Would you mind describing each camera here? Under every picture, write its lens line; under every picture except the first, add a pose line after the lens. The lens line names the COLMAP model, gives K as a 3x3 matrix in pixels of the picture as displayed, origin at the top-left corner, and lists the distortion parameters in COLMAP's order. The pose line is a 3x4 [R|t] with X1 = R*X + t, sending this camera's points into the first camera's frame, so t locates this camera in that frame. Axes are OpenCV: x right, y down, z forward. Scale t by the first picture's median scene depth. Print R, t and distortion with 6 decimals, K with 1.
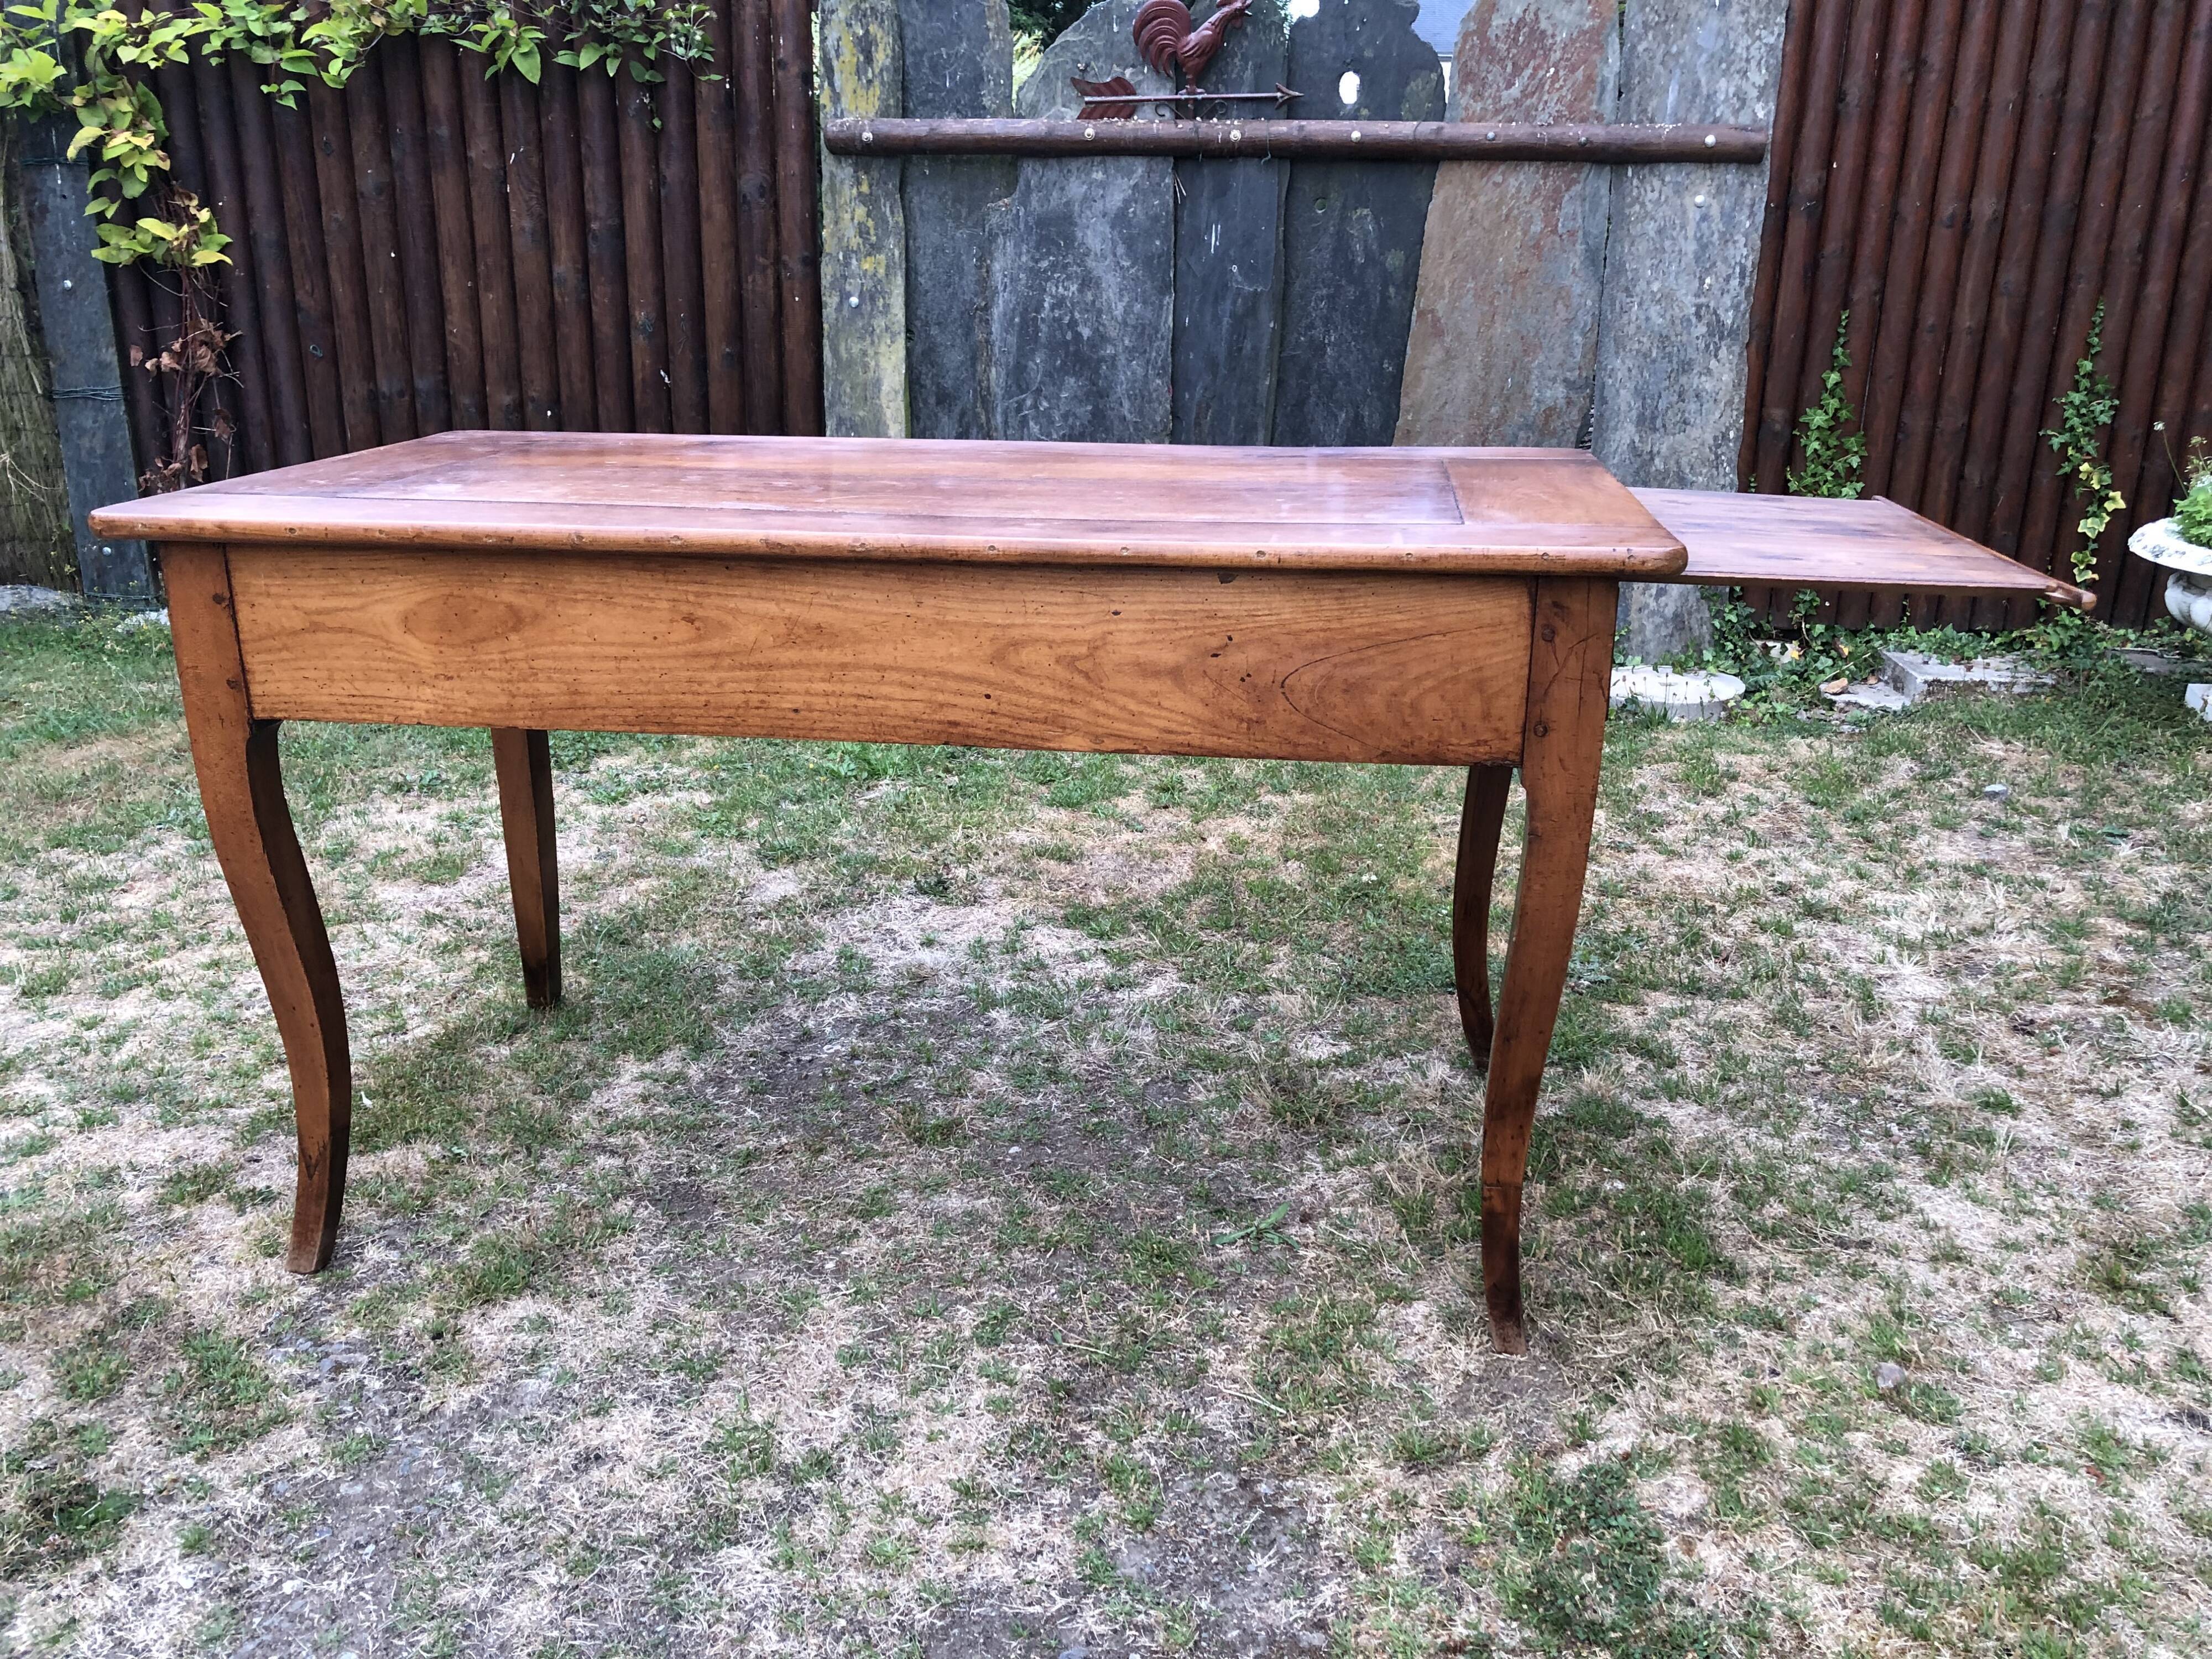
lens RADIAL K [[1804.2, 0, 1113.5], [0, 1804.2, 813.3], [0, 0, 1]] dist [-0.000719, 0.039798]
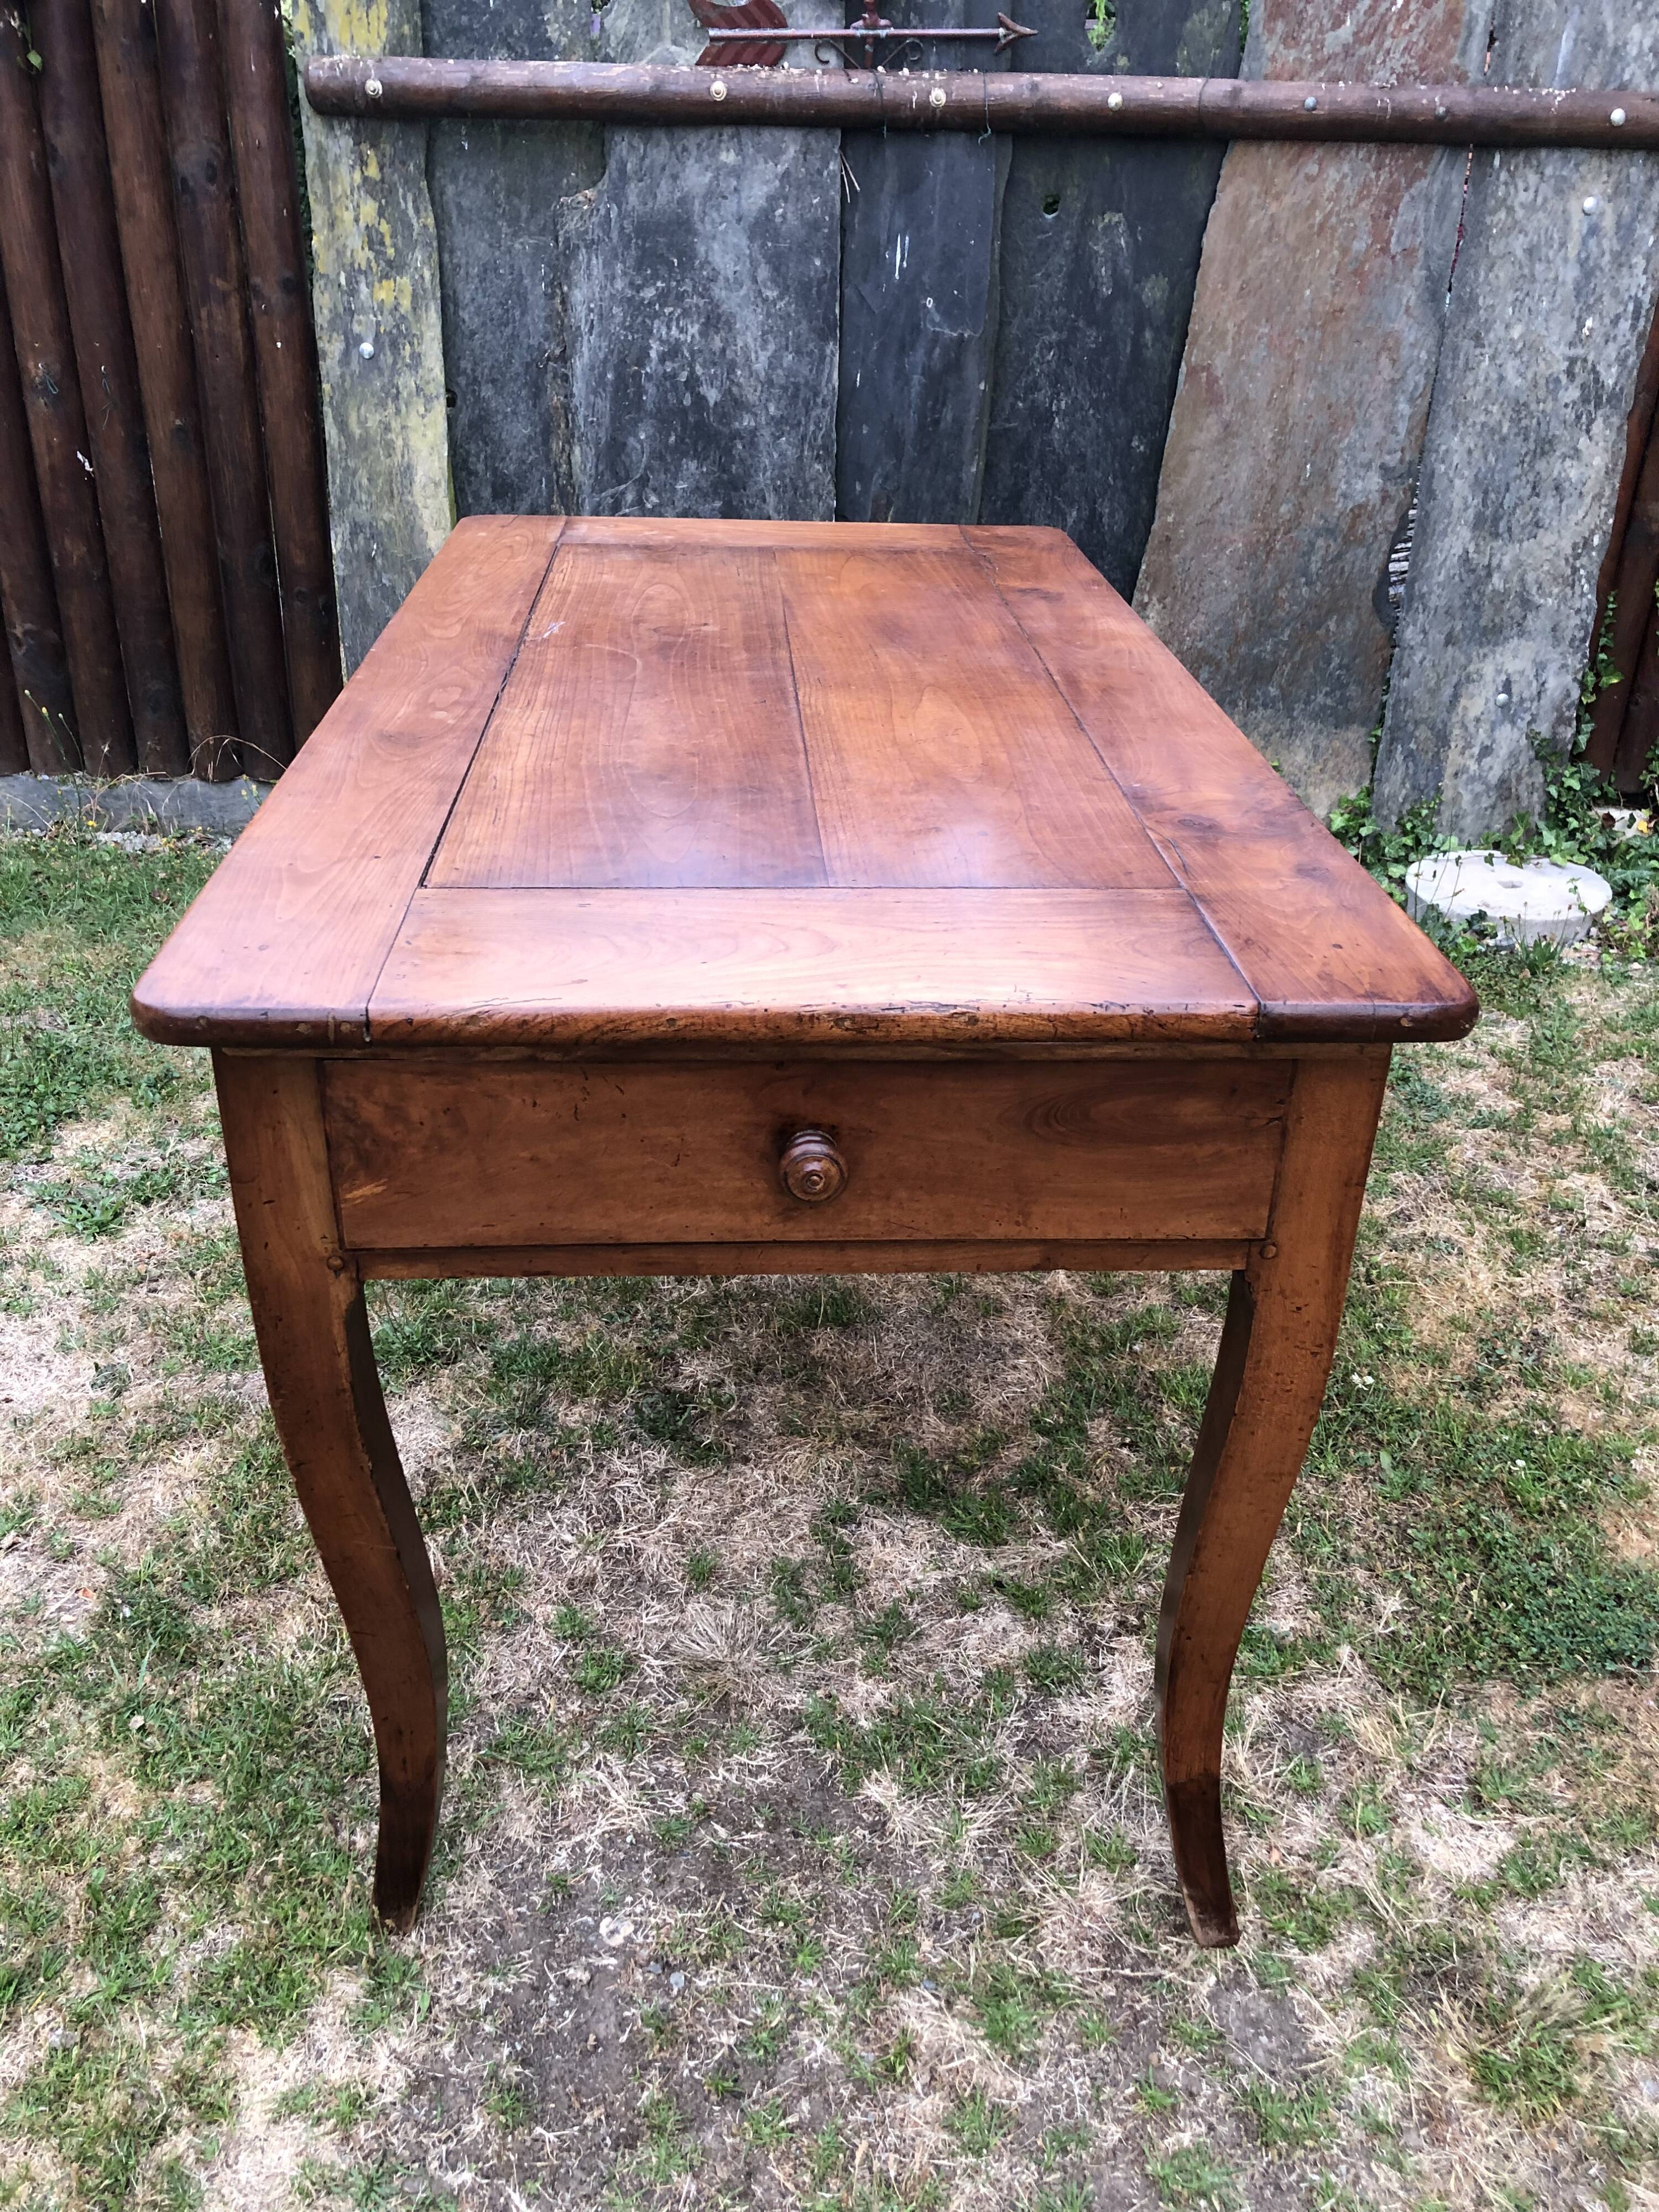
lens RADIAL K [[1807.7, 0, 812.4], [0, 1807.7, 1097.8], [0, 0, 1]] dist [-0.009814, 0.048597]
pose [[0.989464, -0.058862, 0.132273, -0.092342], [0.035886, 0.984823, 0.169812, -0.126638], [-0.140261, -0.163276, 0.976559, 0.291537]]
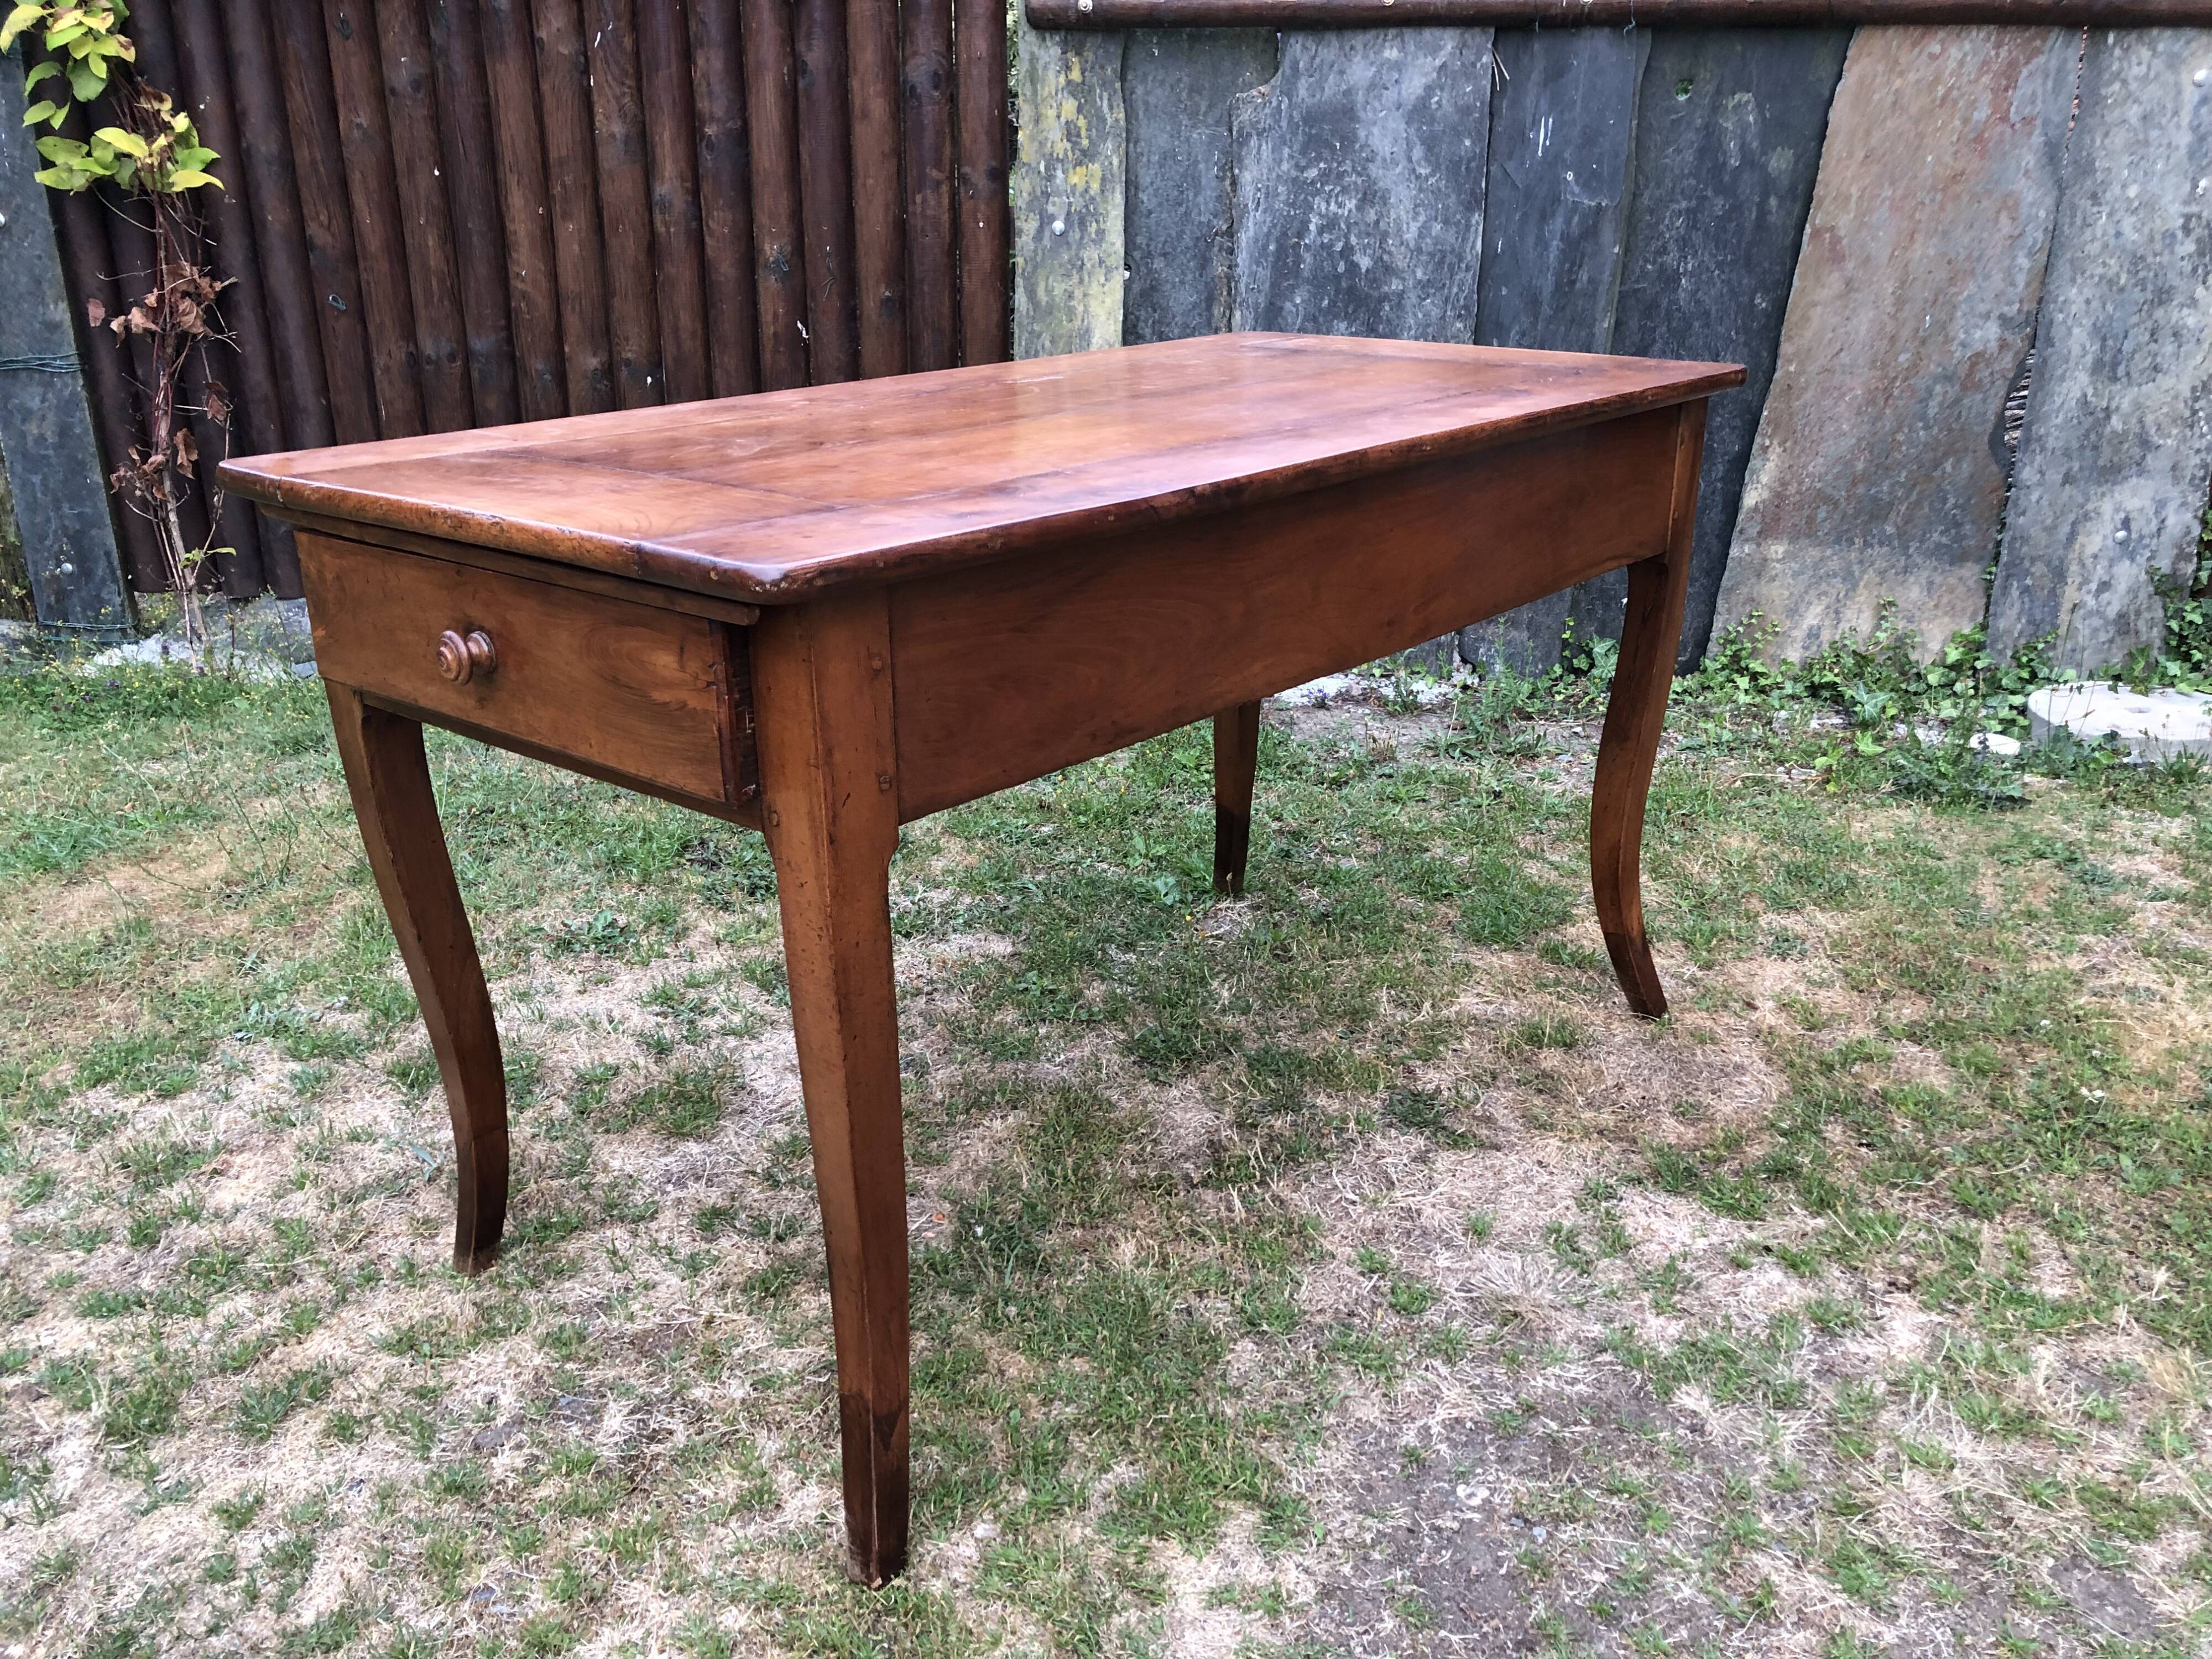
lens RADIAL K [[1803.1, 0, 1108.9], [0, 1803.1, 834.7], [0, 0, 1]] dist [0.004682, 0.023201]
pose [[0.998656, -0.029063, 0.042905, -0.177710], [0.026504, 0.997903, 0.059058, -0.078014], [-0.044531, -0.057842, 0.997332, 0.242748]]
